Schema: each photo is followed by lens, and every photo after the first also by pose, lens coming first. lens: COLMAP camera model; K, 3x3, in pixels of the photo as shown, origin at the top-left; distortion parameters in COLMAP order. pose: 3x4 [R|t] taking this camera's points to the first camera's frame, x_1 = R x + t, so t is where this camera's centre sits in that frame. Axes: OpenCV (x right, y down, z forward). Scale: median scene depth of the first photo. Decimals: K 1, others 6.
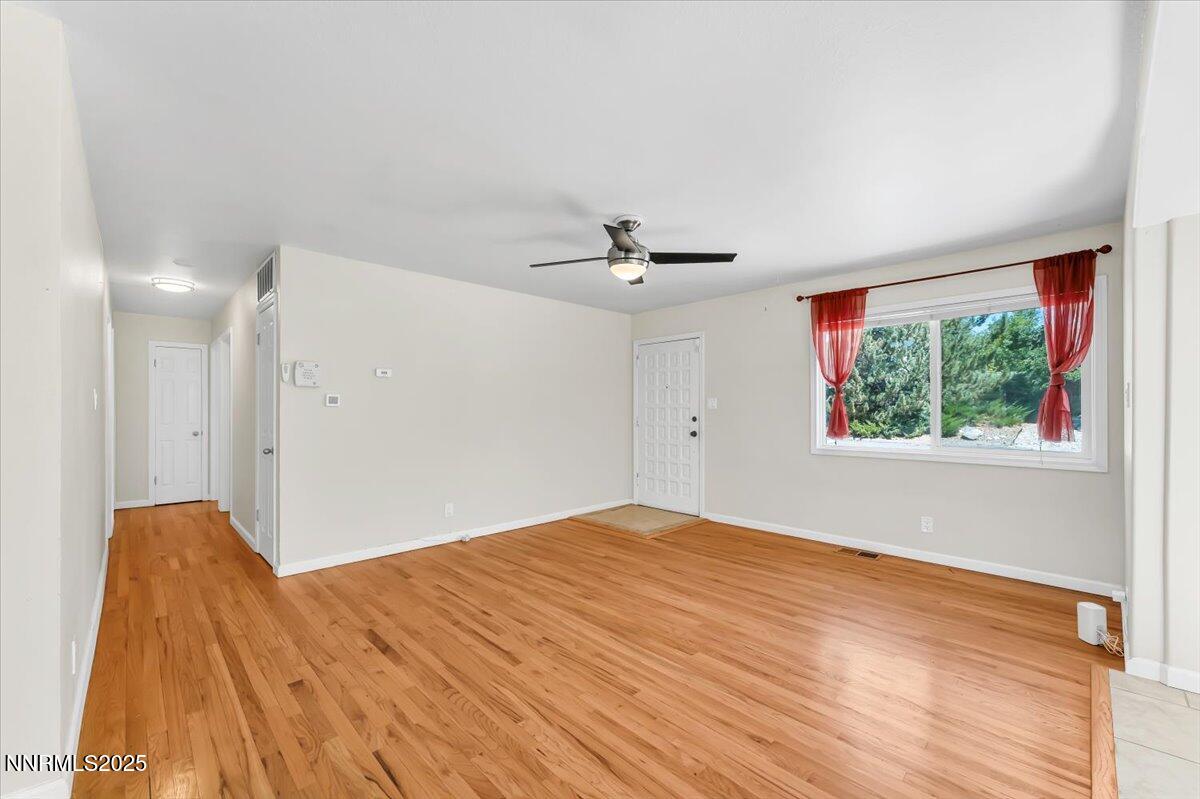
lens RADIAL K [[482.9, 0, 599.6], [0, 482.9, 410.0], [0, 0, 1]] dist [0.001159, -0.000011]
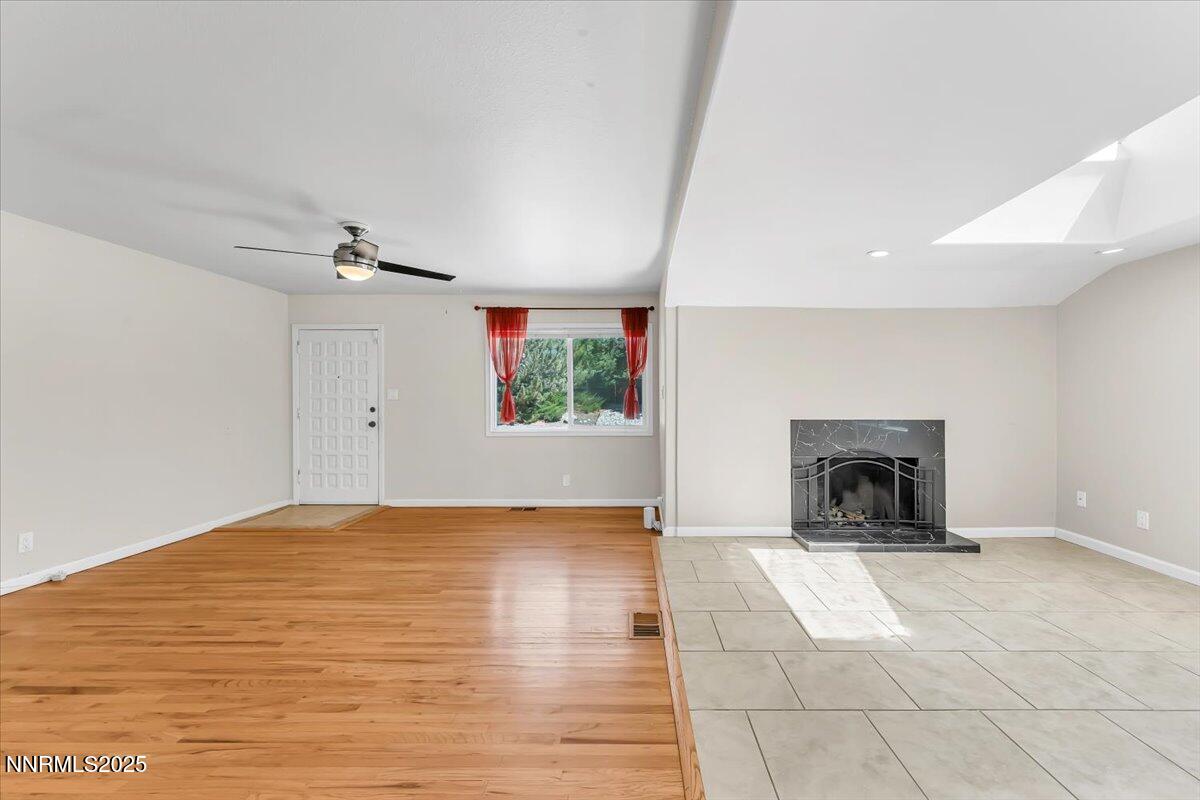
lens RADIAL K [[503.5, 0, 633.0], [0, 503.5, 399.1], [0, 0, 1]] dist [-0.000002, -0.000256]
pose [[0.701564, -0.000600, 0.712606, -0.259630], [0.001275, 0.999999, -0.000413, -0.003129], [-0.712605, 0.001198, 0.701564, -0.197092]]
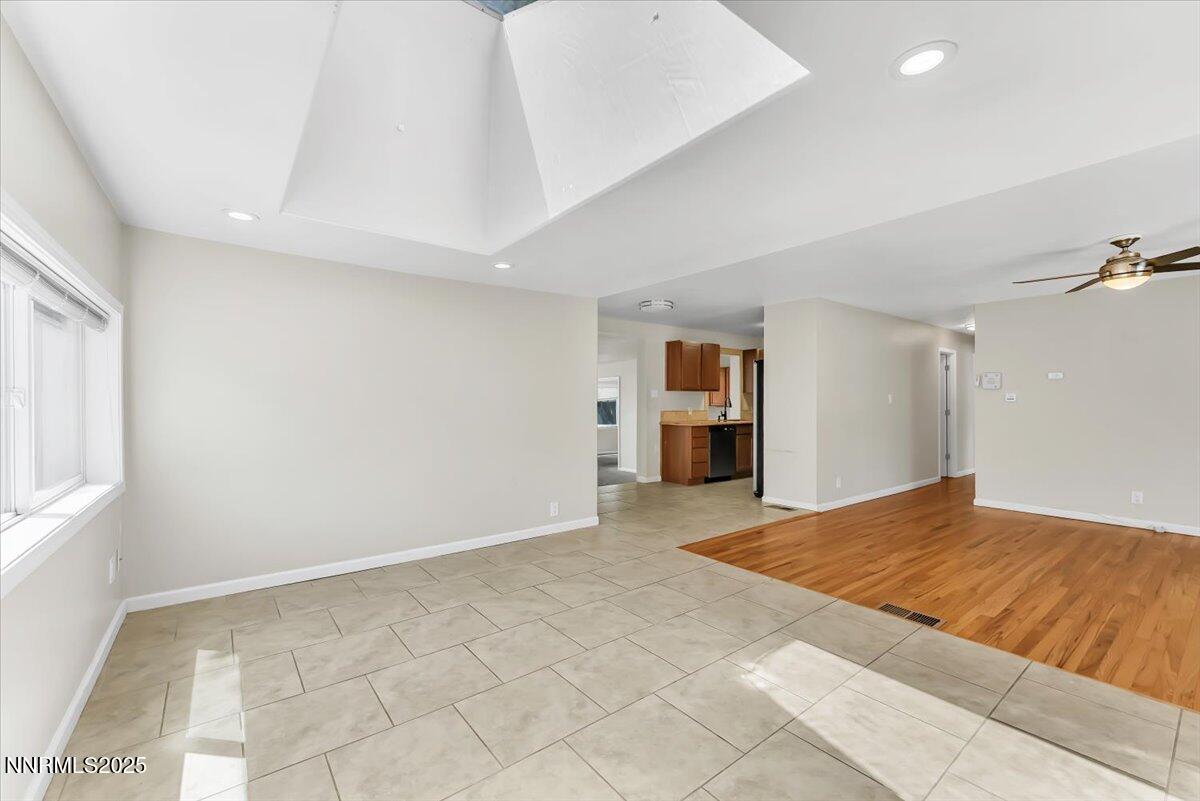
lens RADIAL K [[482.9, 0, 599.6], [0, 482.9, 411.0], [0, 0, 1]] dist [0.001159, -0.000011]
pose [[-0.116646, 0.018761, -0.992996, 1.098831], [-0.002303, 0.999814, 0.019161, -0.004597], [0.993171, 0.004522, -0.116581, -0.082744]]
